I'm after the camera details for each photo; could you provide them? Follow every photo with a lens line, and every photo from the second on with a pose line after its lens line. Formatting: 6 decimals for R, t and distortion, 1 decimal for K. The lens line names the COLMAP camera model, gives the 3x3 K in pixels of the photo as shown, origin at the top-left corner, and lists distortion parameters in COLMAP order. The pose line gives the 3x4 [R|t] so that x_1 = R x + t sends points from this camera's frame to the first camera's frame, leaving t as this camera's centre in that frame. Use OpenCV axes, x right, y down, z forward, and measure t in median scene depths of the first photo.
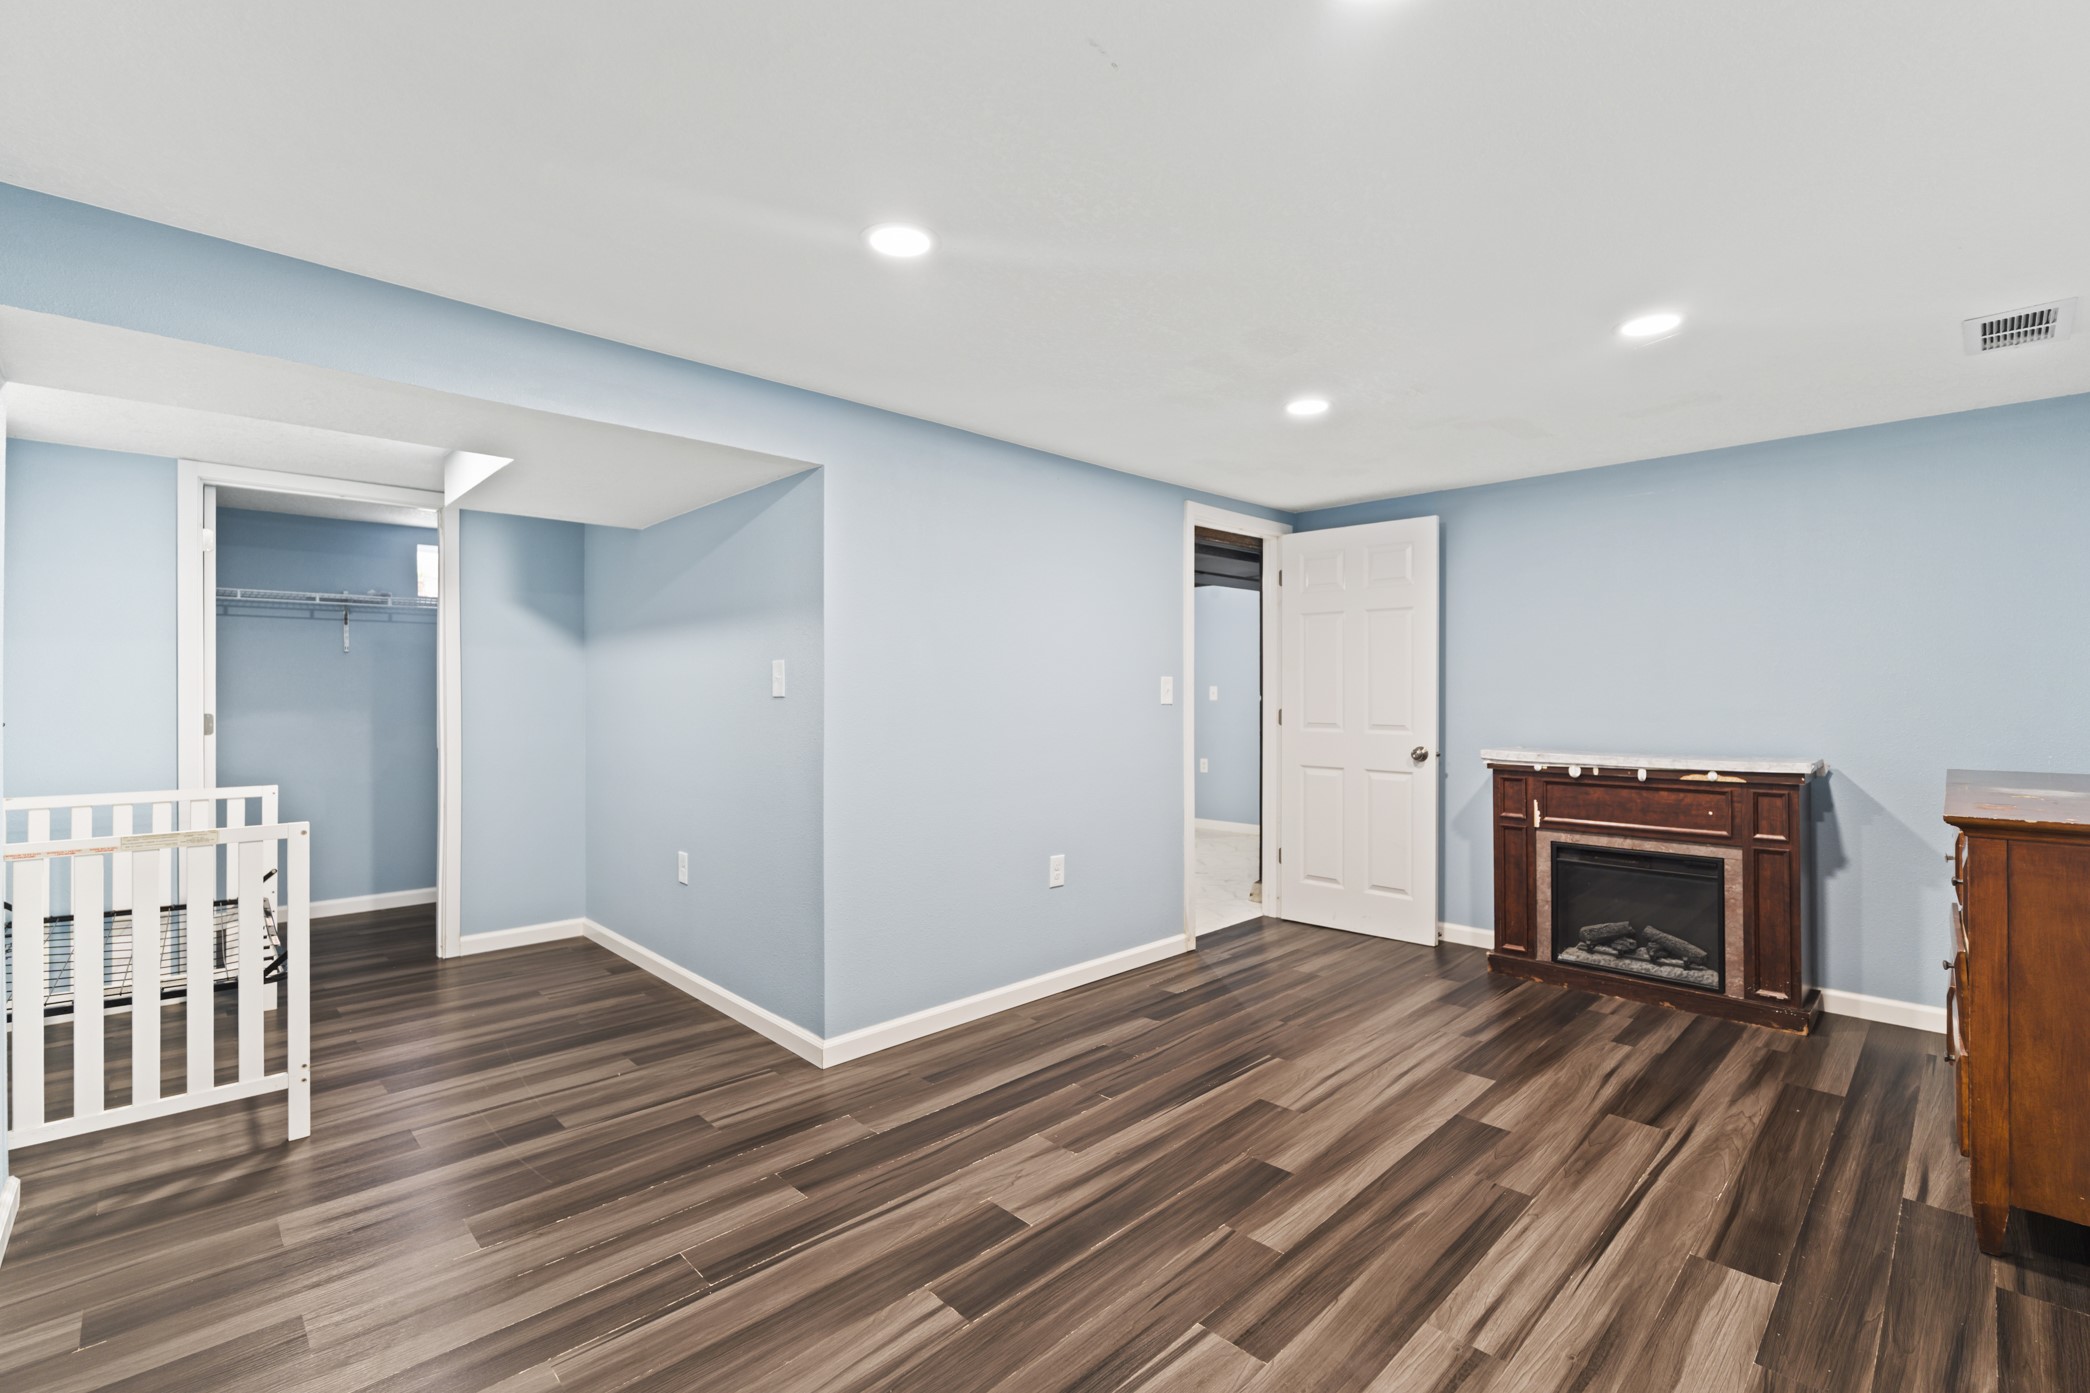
lens RADIAL K [[921.3, 0, 1046.4], [0, 921.3, 695.8], [0, 0, 1]] dist [-0.003254, 0.000974]
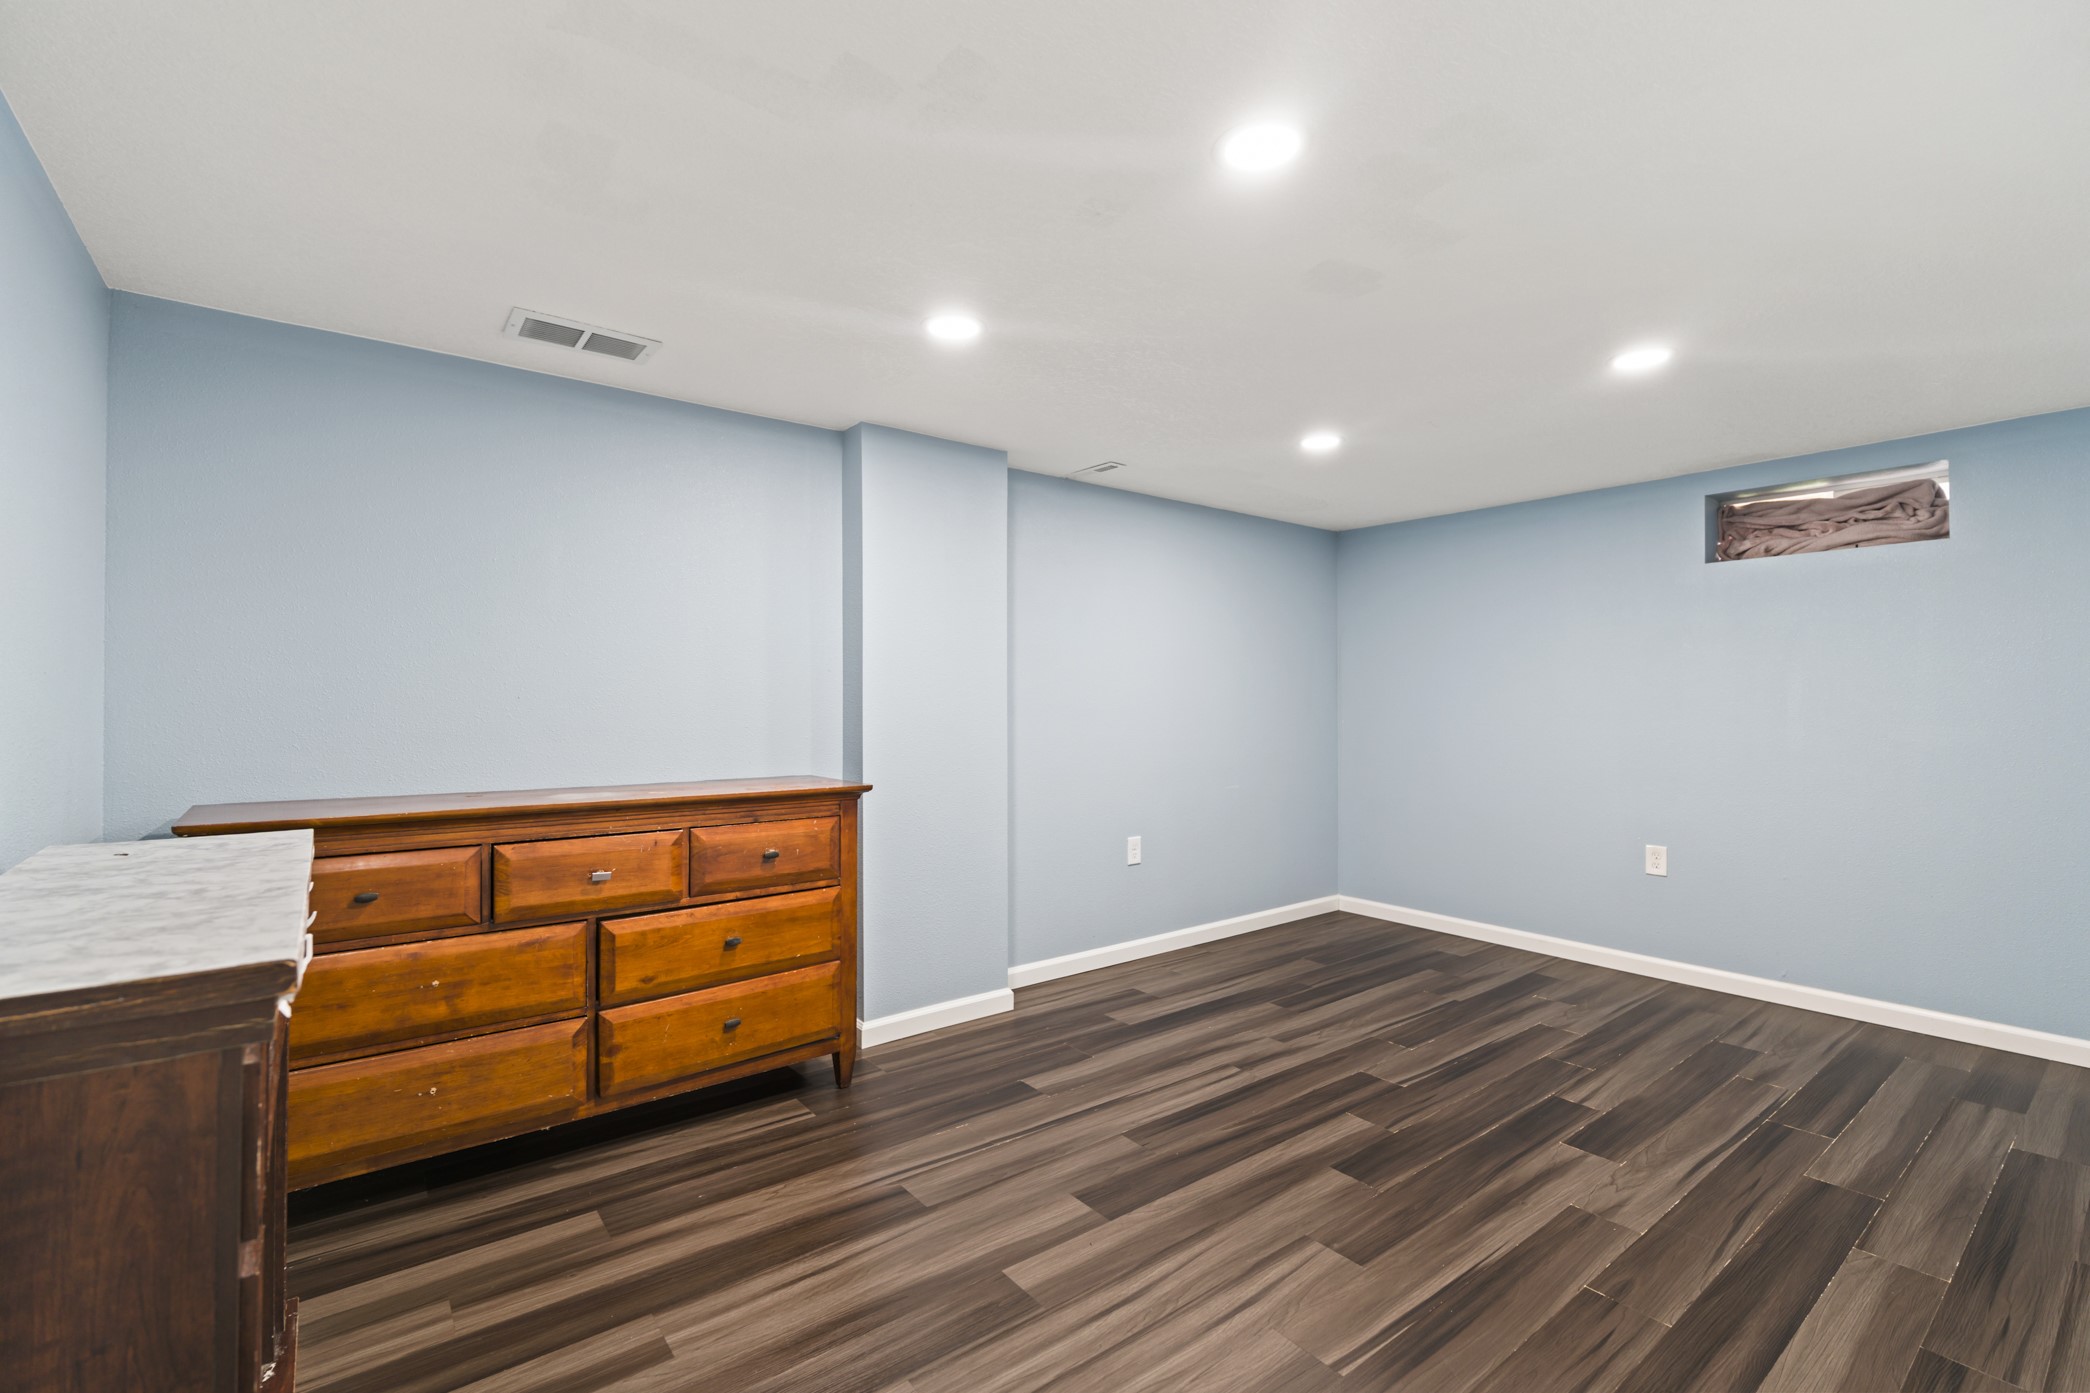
lens RADIAL K [[921.3, 0, 1038.9], [0, 921.3, 700.2], [0, 0, 1]] dist [-0.003254, 0.000974]
pose [[-0.992858, -0.001267, 0.119298, 0.378989], [-0.001336, 0.999999, -0.000494, -0.001931], [-0.119297, -0.000649, -0.992858, 1.664089]]
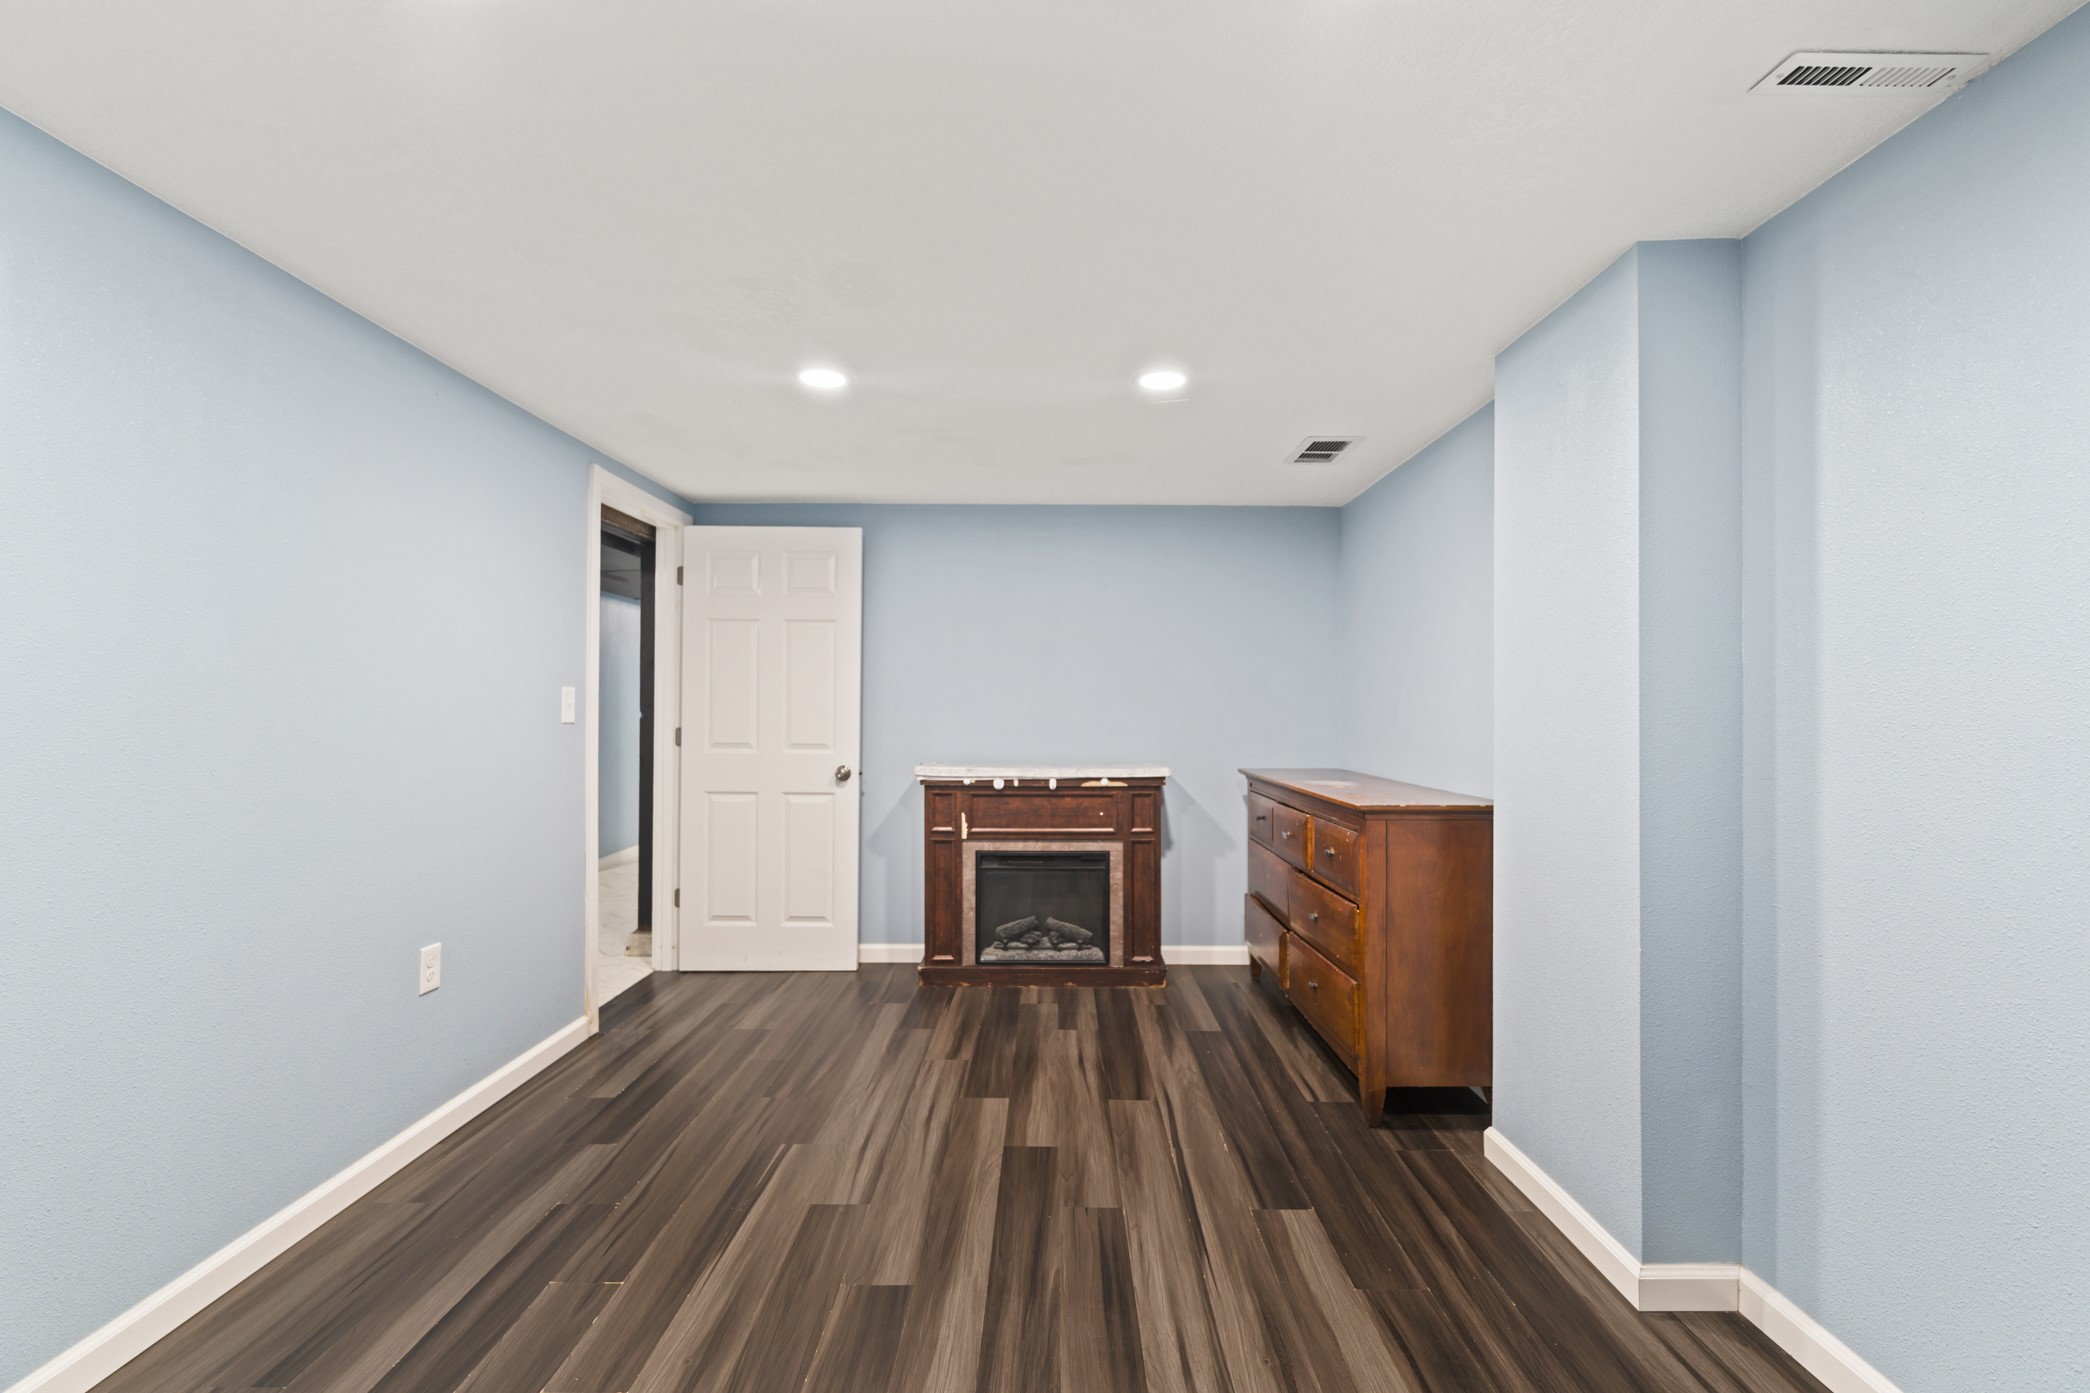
lens RADIAL K [[921.3, 0, 1042.2], [0, 921.3, 708.6], [0, 0, 1]] dist [-0.003254, 0.000974]
pose [[0.711285, 0.006327, 0.702875, -0.191881], [-0.003715, 0.999979, -0.005242, -0.000113], [-0.702894, 0.001117, 0.711294, 0.260112]]
